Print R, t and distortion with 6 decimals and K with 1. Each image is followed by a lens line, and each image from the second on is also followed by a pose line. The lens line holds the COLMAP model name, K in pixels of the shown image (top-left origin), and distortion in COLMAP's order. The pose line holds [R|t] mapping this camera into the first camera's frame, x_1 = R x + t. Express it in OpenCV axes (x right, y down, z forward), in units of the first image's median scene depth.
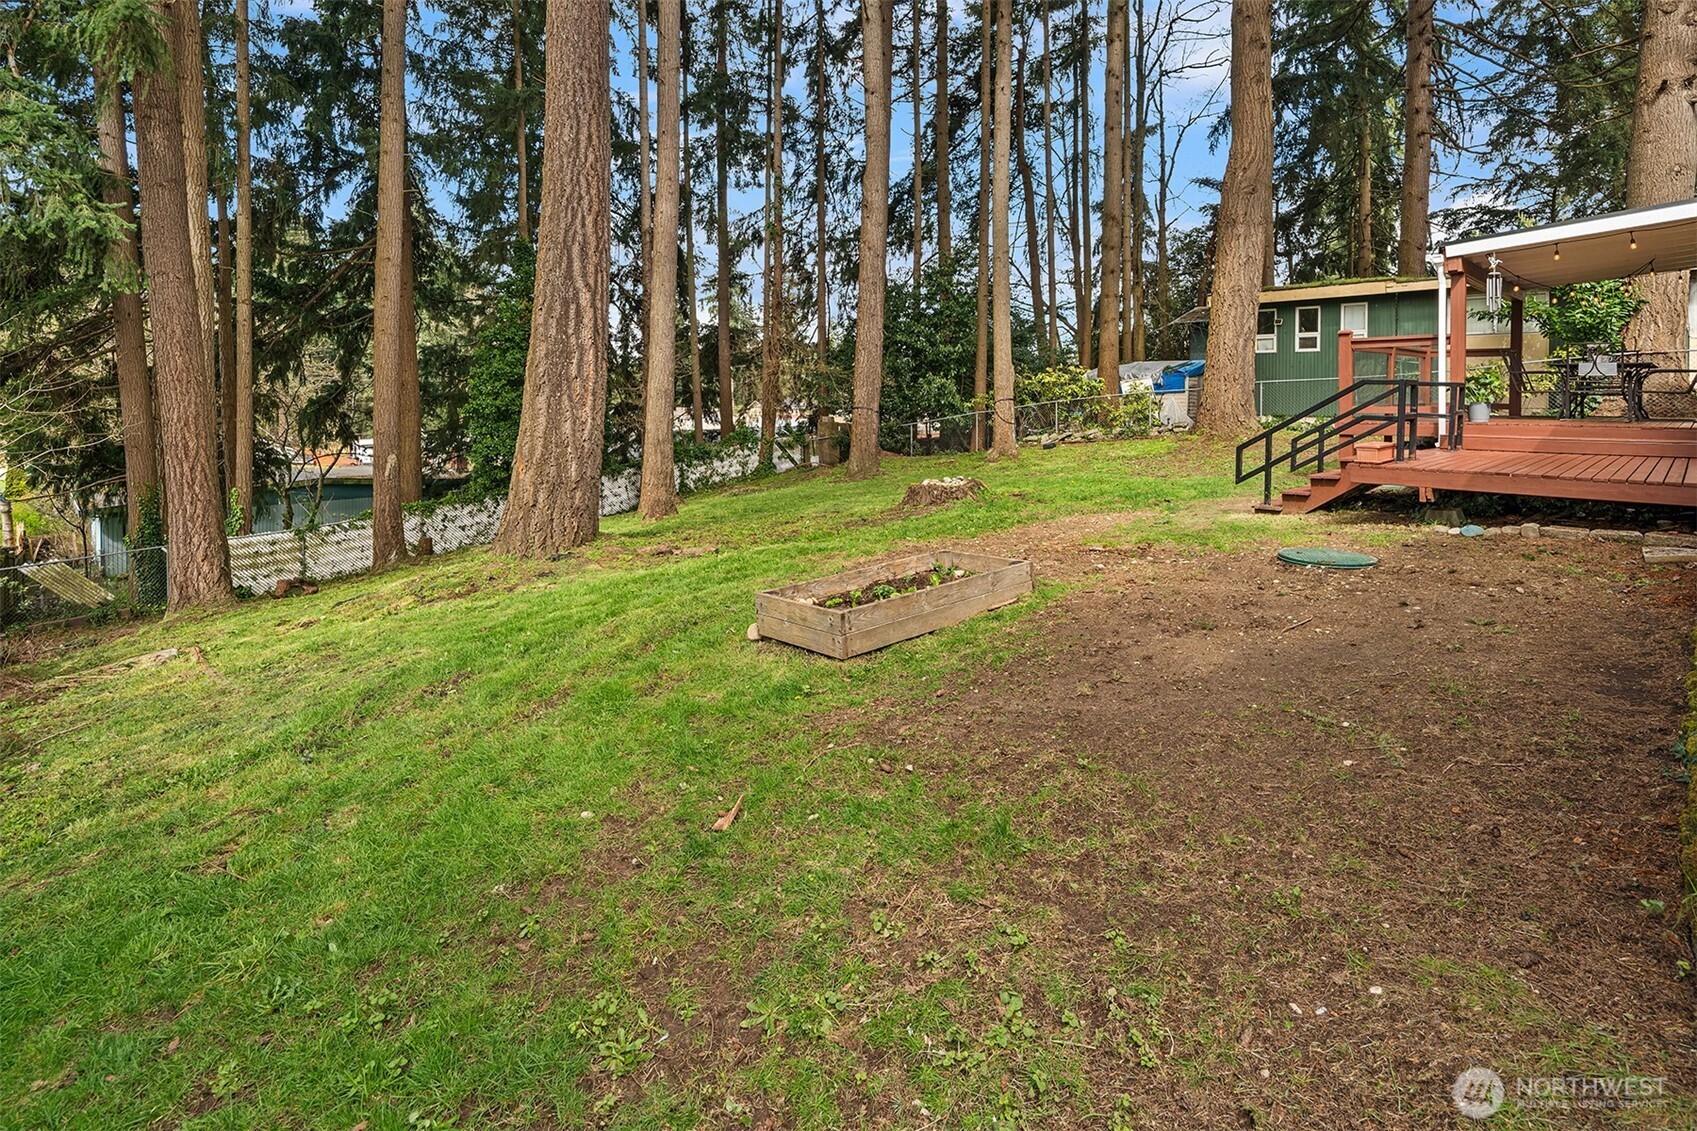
lens RADIAL K [[838.6, 0, 848.5], [0, 838.6, 565.5], [0, 0, 1]] dist [-0.001018, -0.000243]
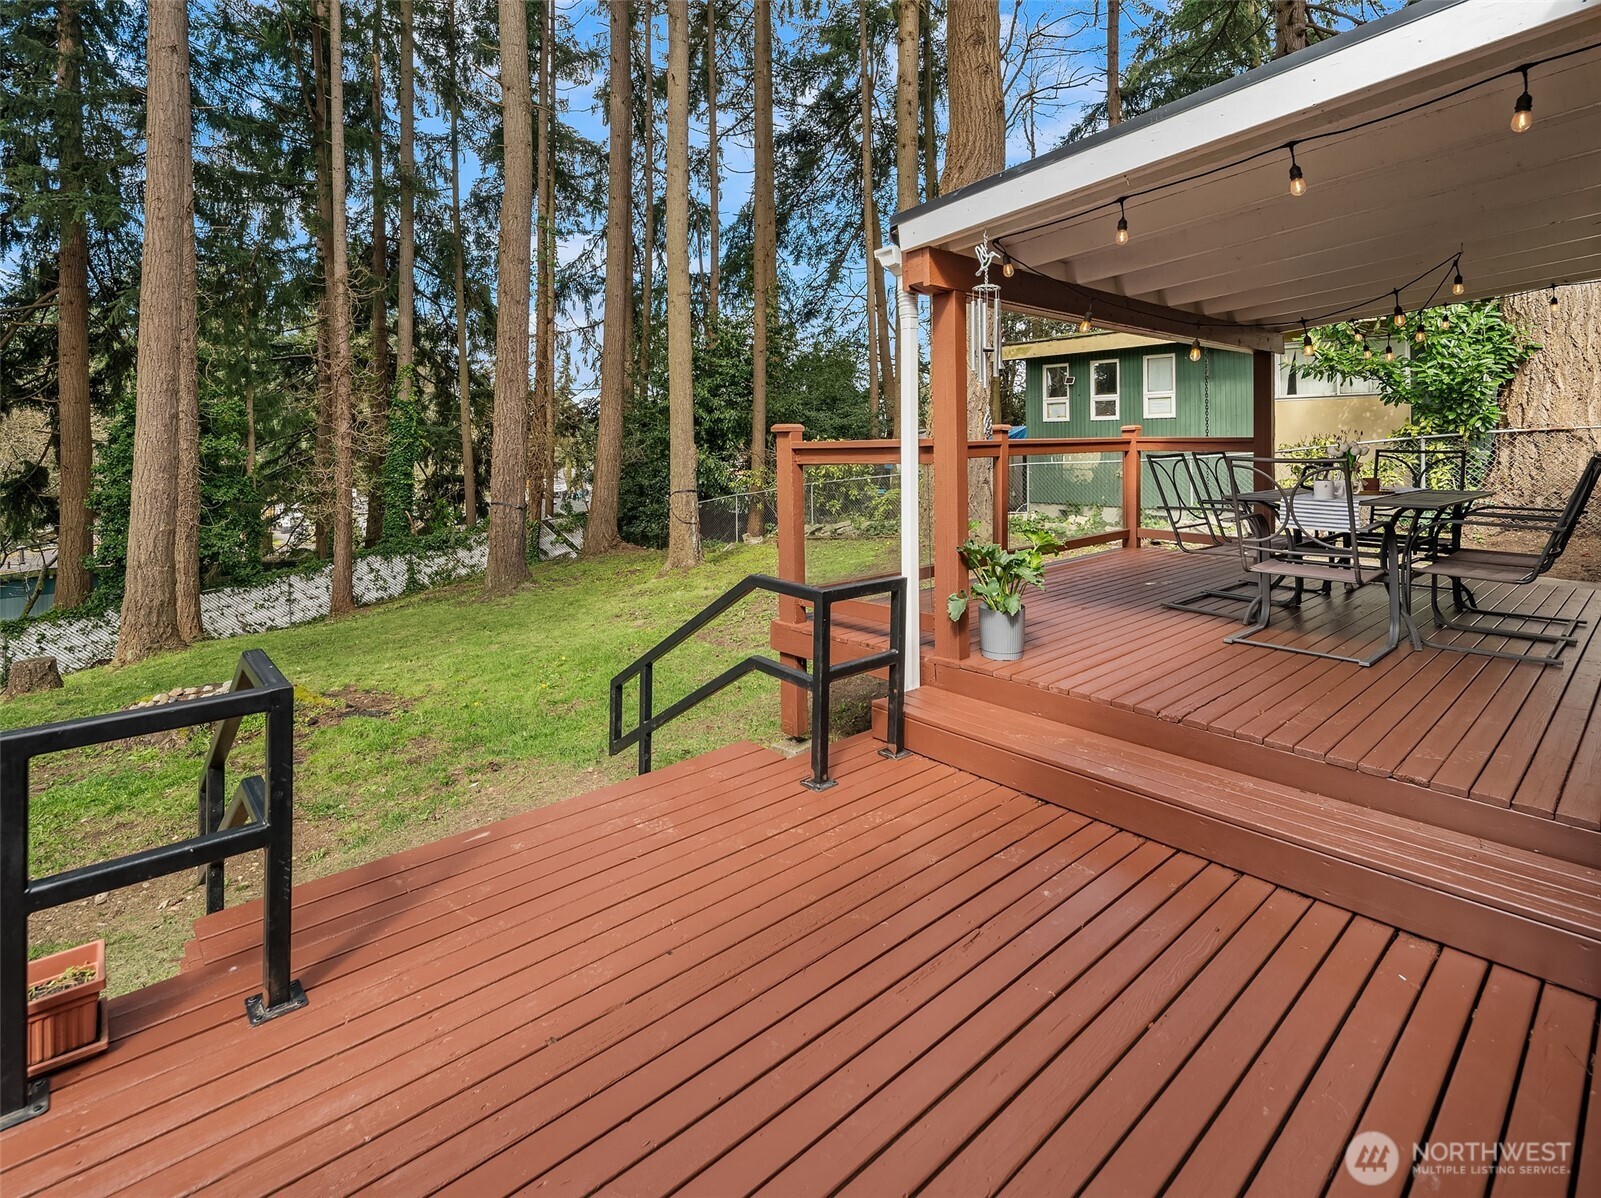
lens RADIAL K [[816.4, 0, 800.5], [0, 816.4, 599.0], [0, 0, 1]] dist [-0.003748, -0.000313]
pose [[0.999535, -0.006498, -0.029795, 0.264185], [0.006006, 0.999845, -0.016572, -0.075912], [0.029898, 0.016385, 0.999419, 0.238340]]
